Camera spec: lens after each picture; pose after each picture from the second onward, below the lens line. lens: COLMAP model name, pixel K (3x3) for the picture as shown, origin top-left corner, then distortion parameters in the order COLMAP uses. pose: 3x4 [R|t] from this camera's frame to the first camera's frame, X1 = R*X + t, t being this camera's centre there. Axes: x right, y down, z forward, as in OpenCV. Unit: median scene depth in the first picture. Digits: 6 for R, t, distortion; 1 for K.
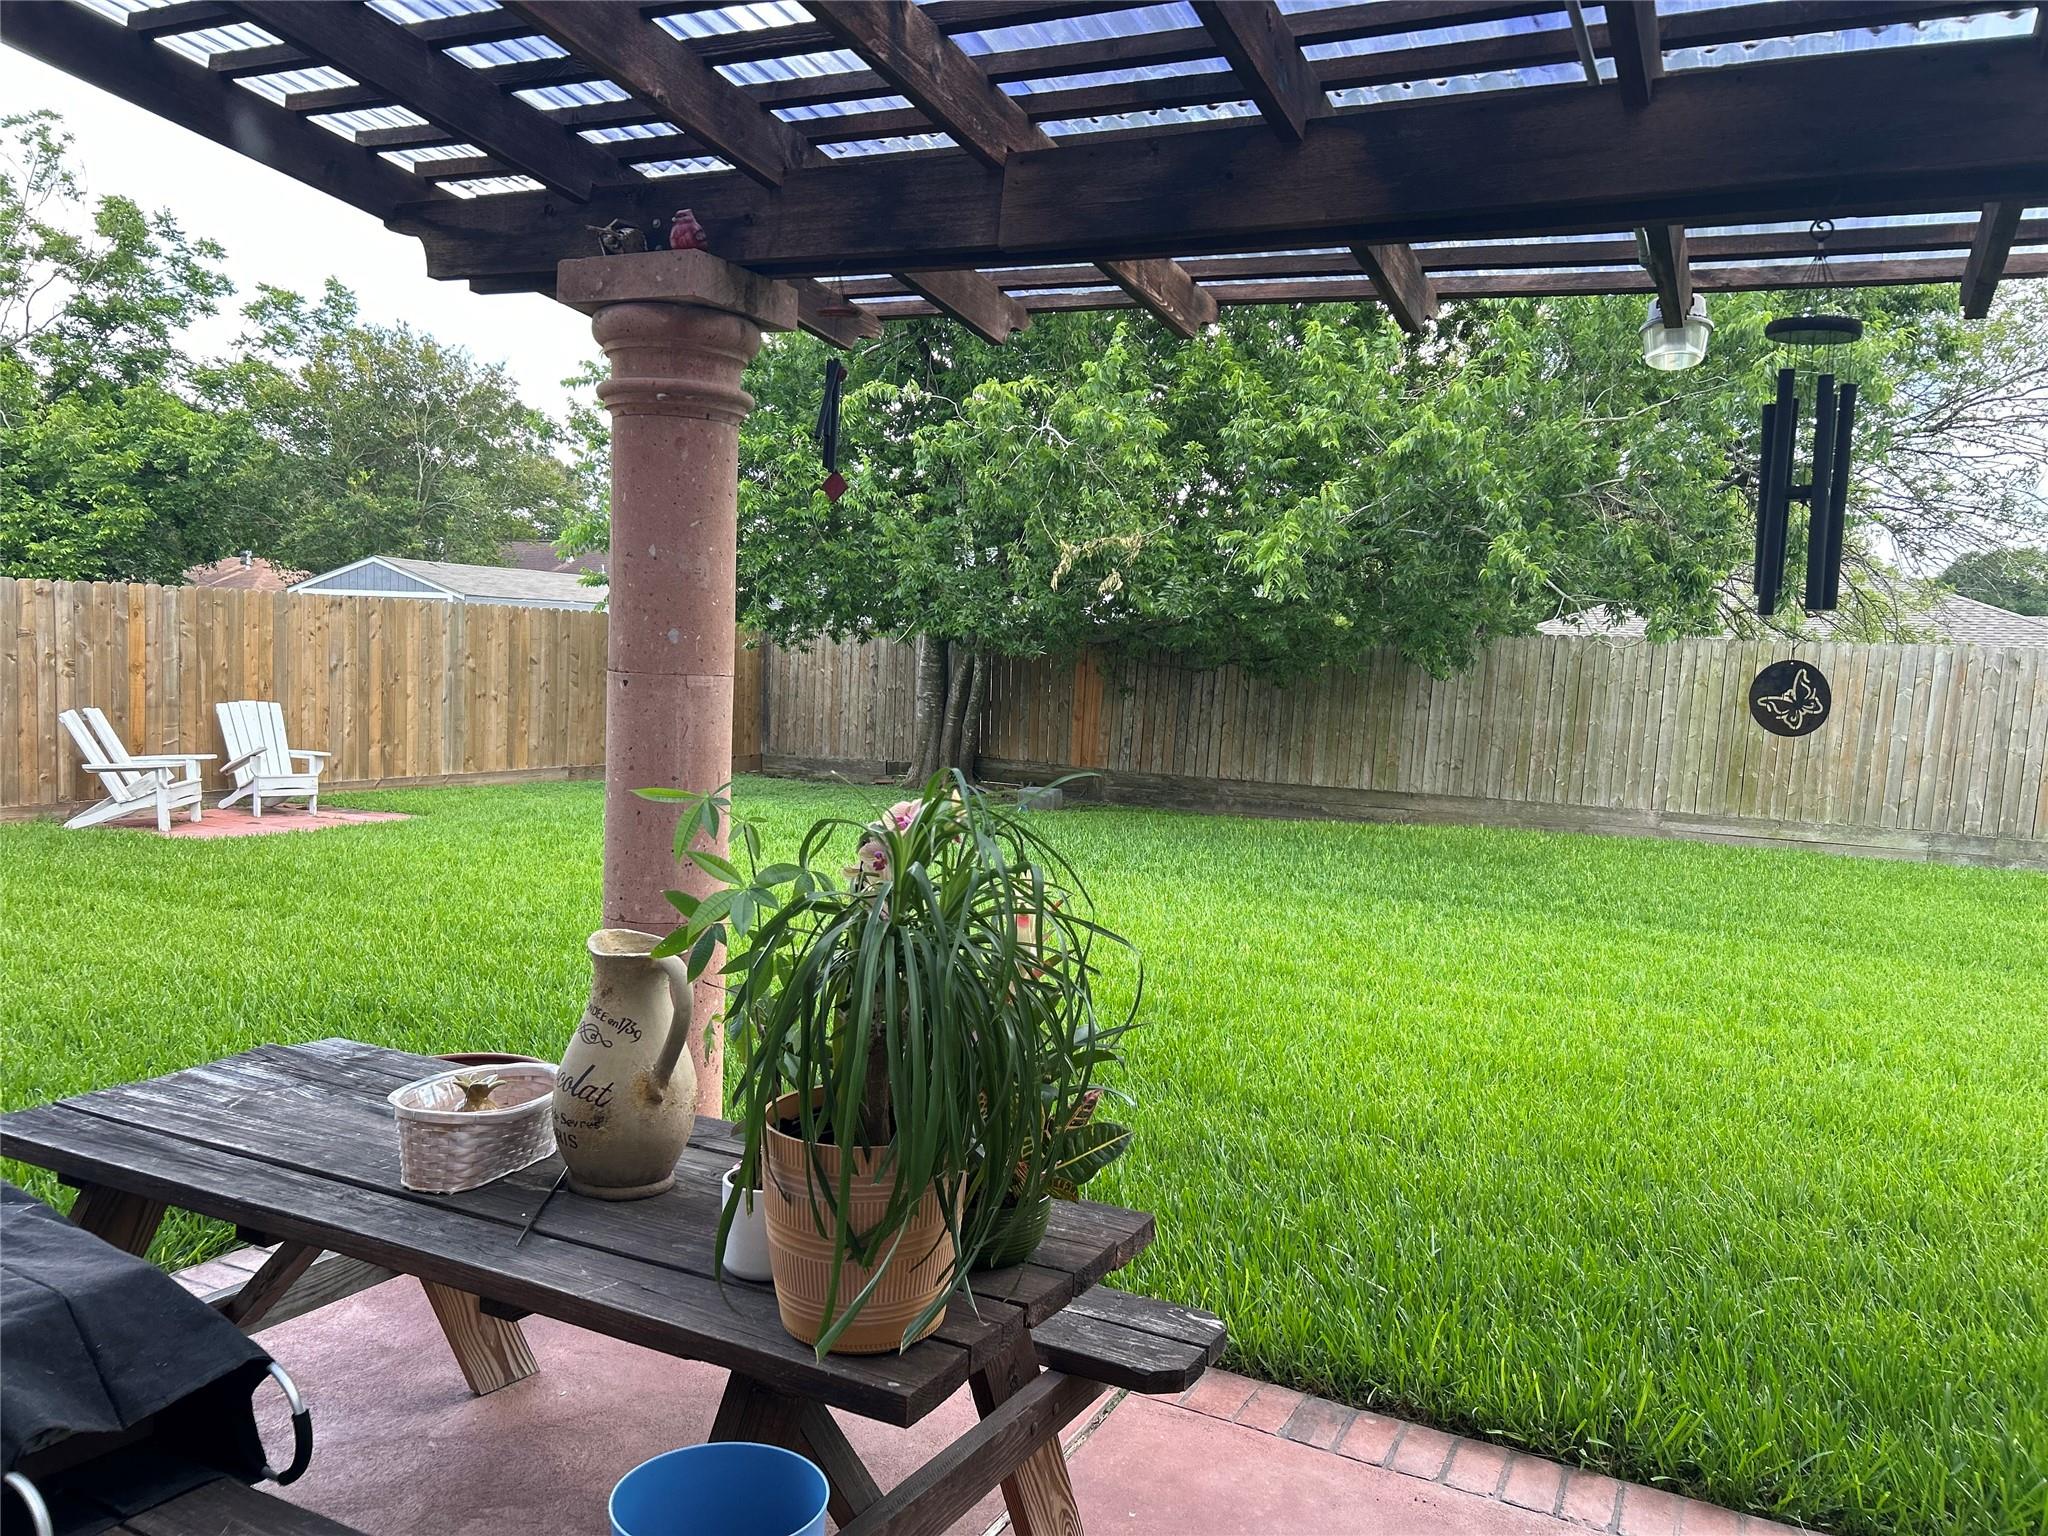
lens RADIAL K [[1549.6, 0, 1008.0], [0, 1549.6, 773.5], [0, 0, 1]] dist [0.051910, -0.062671]
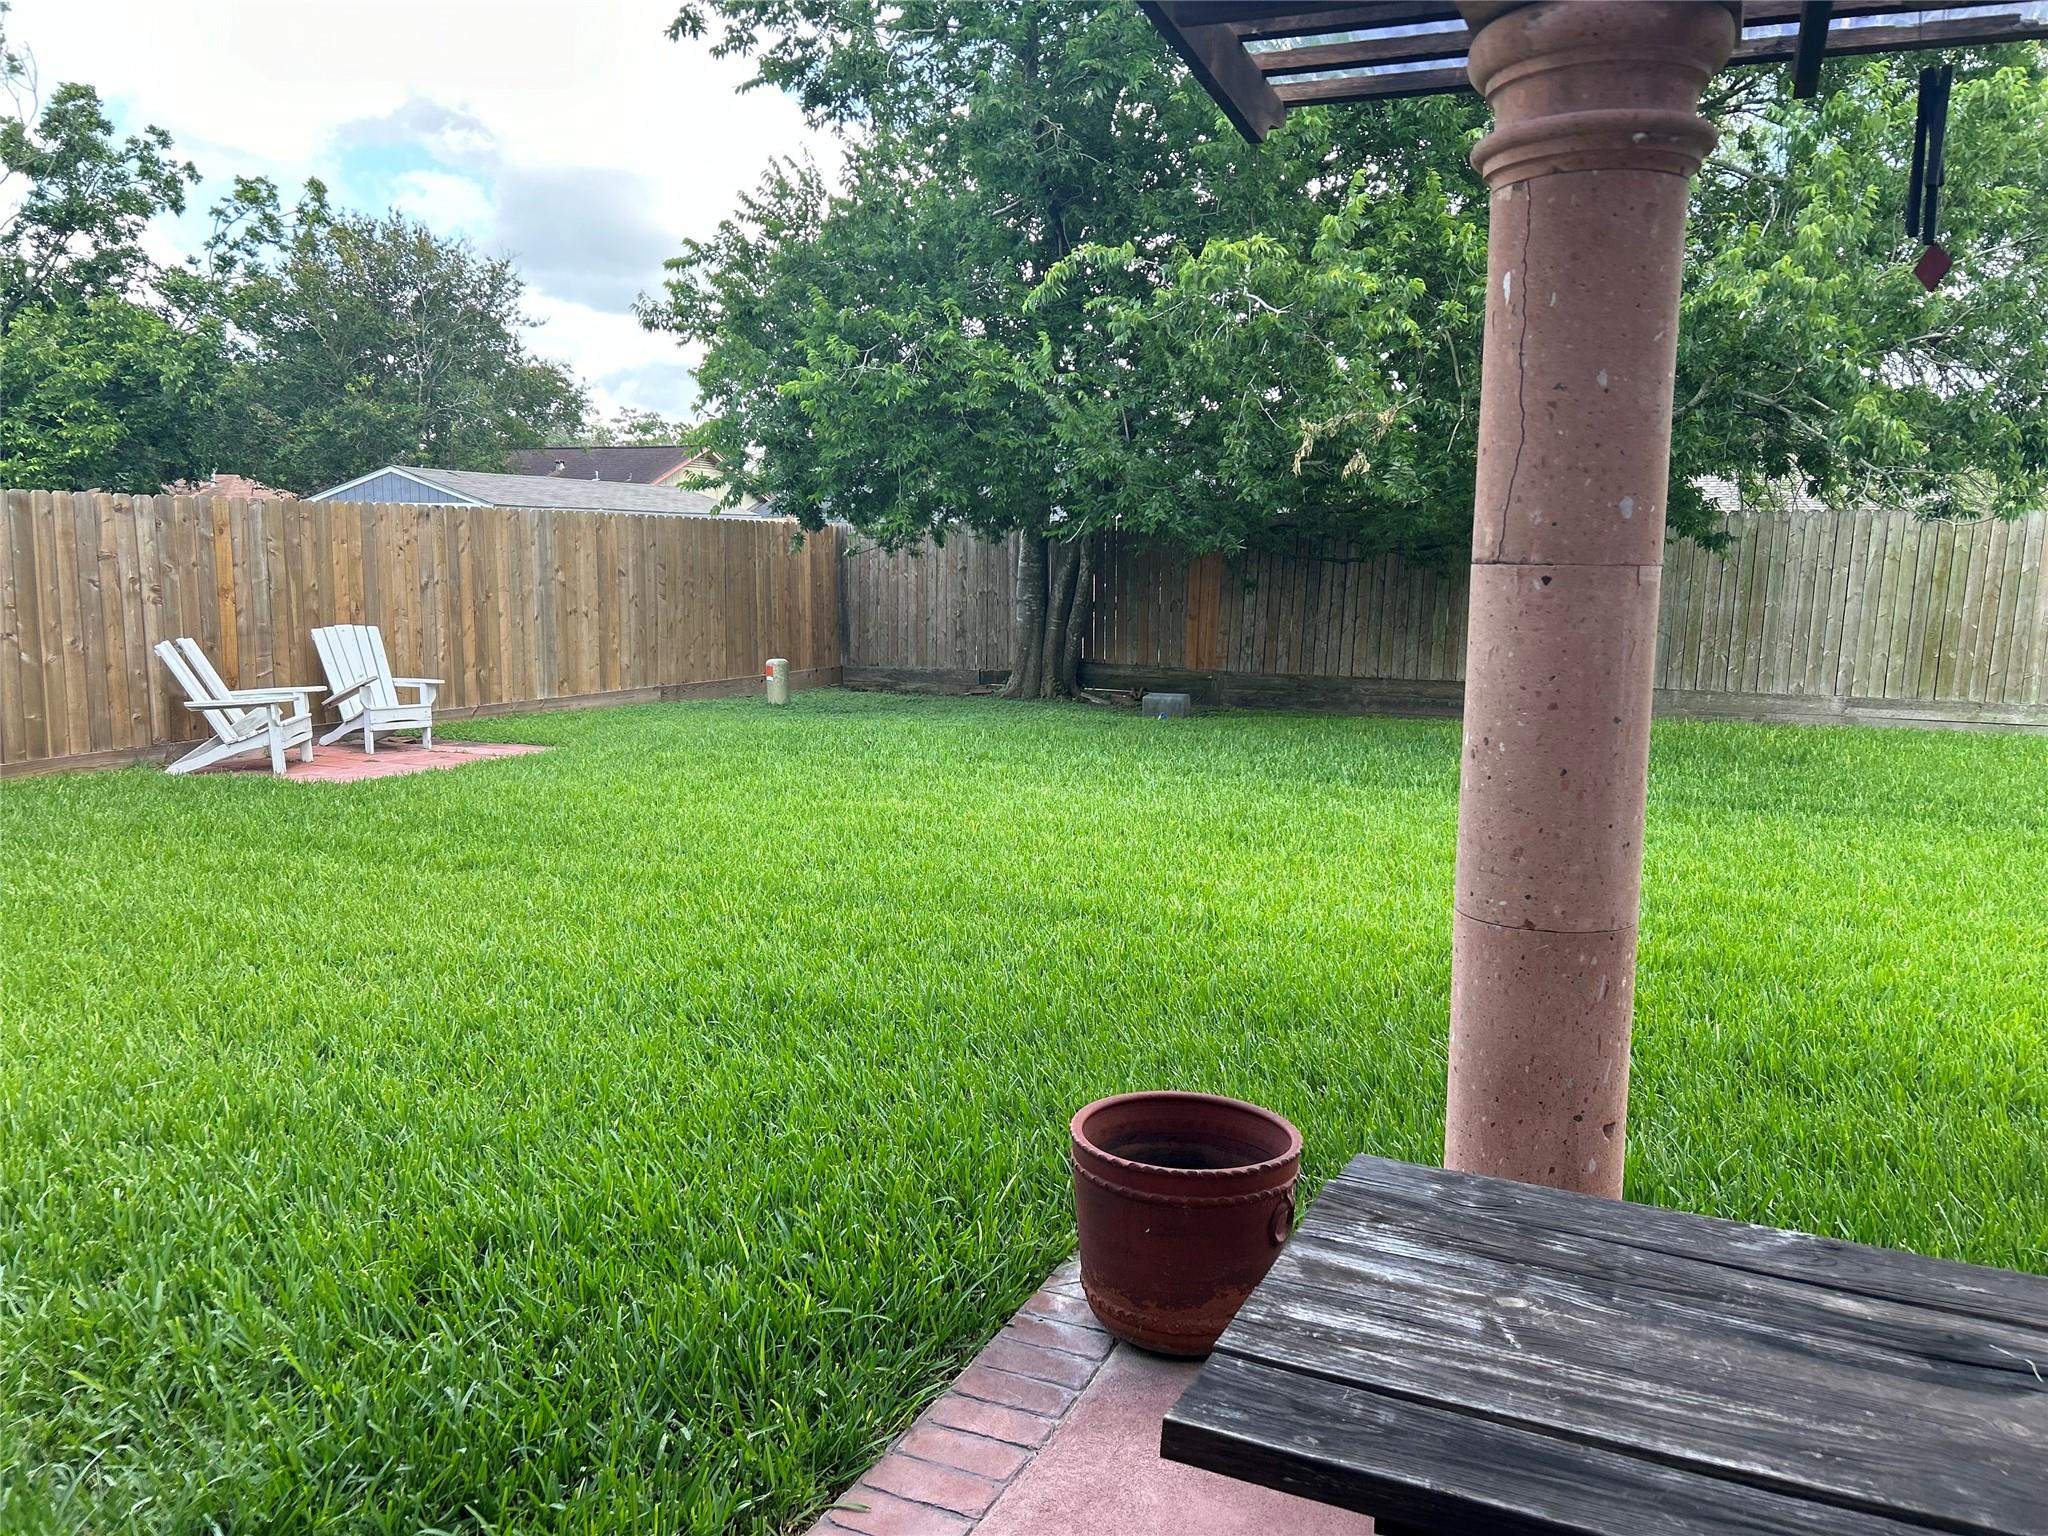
lens RADIAL K [[1549.6, 0, 1023.5], [0, 1549.6, 771.4], [0, 0, 1]] dist [0.051910, -0.062671]
pose [[0.998988, -0.033174, 0.030369, -0.131445], [0.031222, 0.997549, 0.062614, -0.006705], [-0.032372, -0.061602, 0.997576, 0.086735]]
